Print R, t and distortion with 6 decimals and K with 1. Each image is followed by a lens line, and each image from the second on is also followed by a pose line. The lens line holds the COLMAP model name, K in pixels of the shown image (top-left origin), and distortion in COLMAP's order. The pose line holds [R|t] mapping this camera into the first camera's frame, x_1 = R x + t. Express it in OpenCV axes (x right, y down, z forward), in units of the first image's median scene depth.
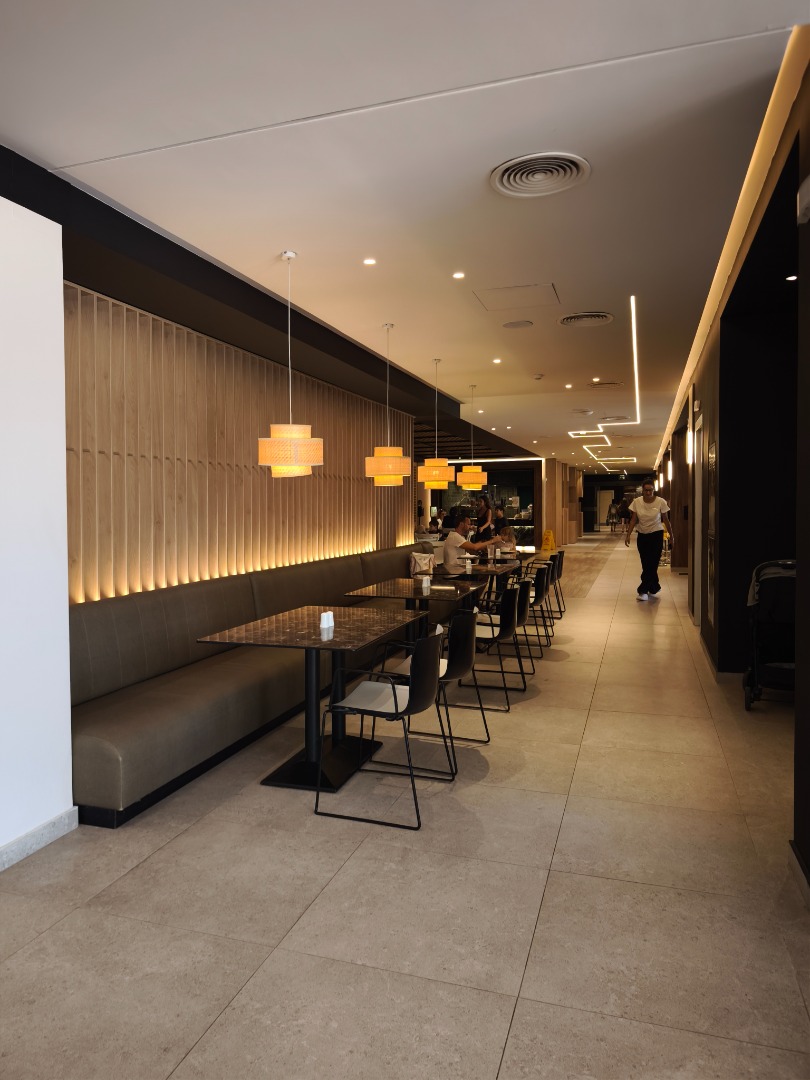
lens RADIAL K [[736.0, 0, 405.0], [0, 736.0, 540.0], [0, 0, 1]] dist [0.027771, -0.039777]
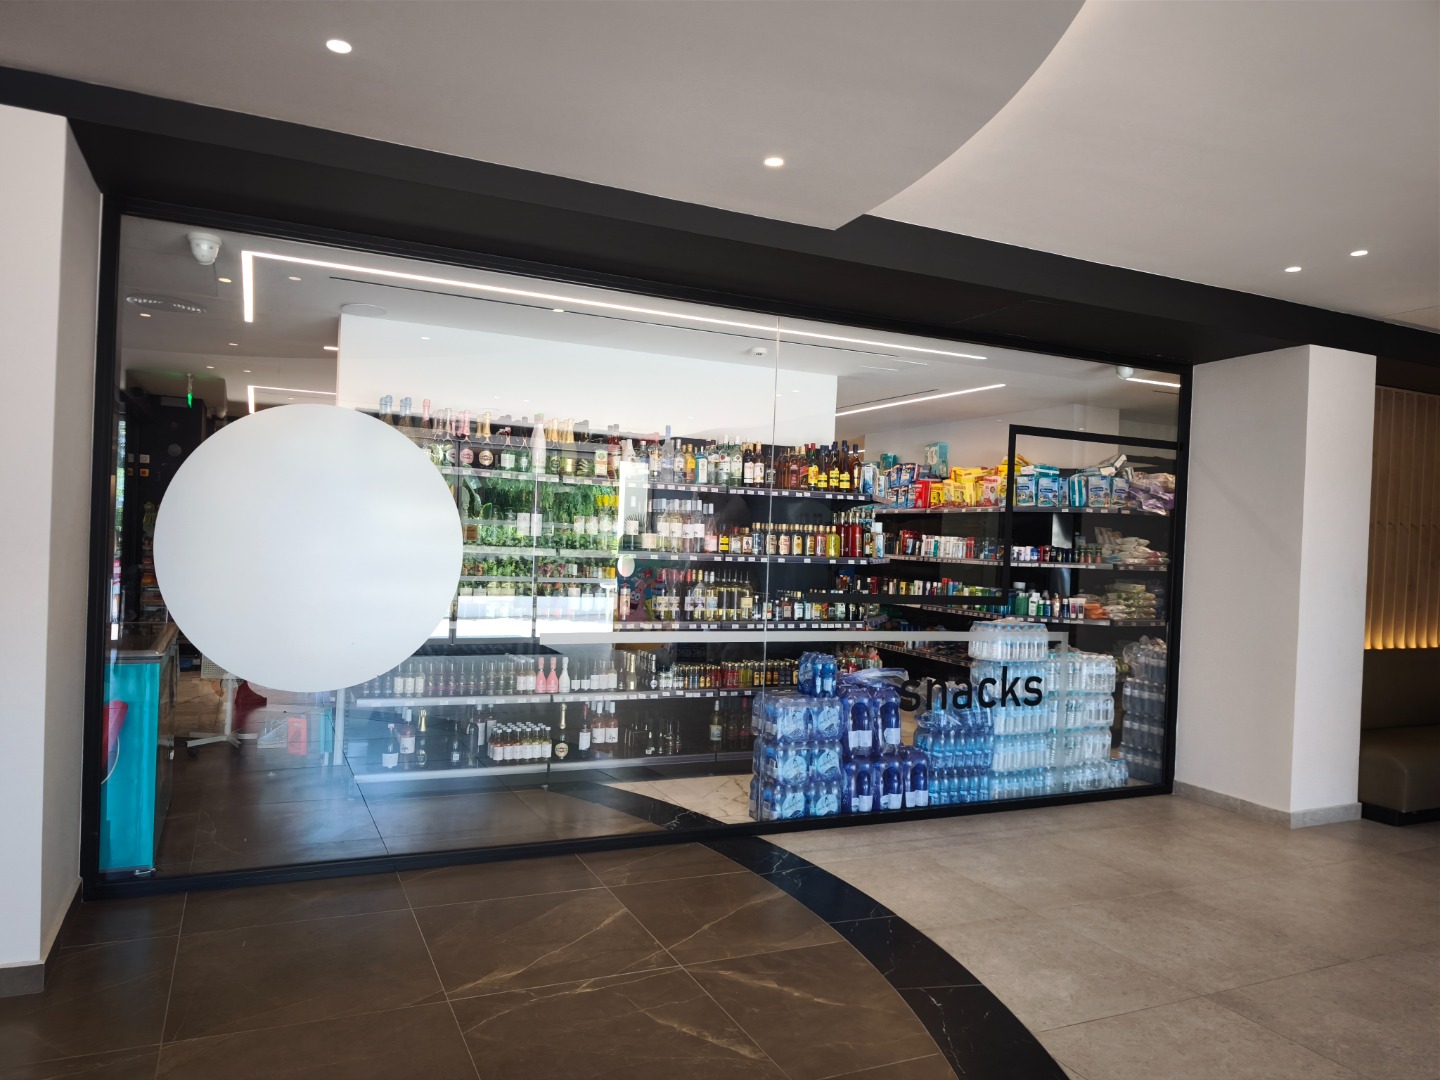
lens RADIAL K [[981.3, 0, 728.3], [0, 981.3, 544.5], [0, 0, 1]] dist [0.027771, -0.039777]
pose [[0.687673, 0.051963, -0.724158, 0.024330], [-0.079761, 0.996805, -0.004216, 0.001355], [0.721626, 0.060659, 0.689621, -1.005337]]
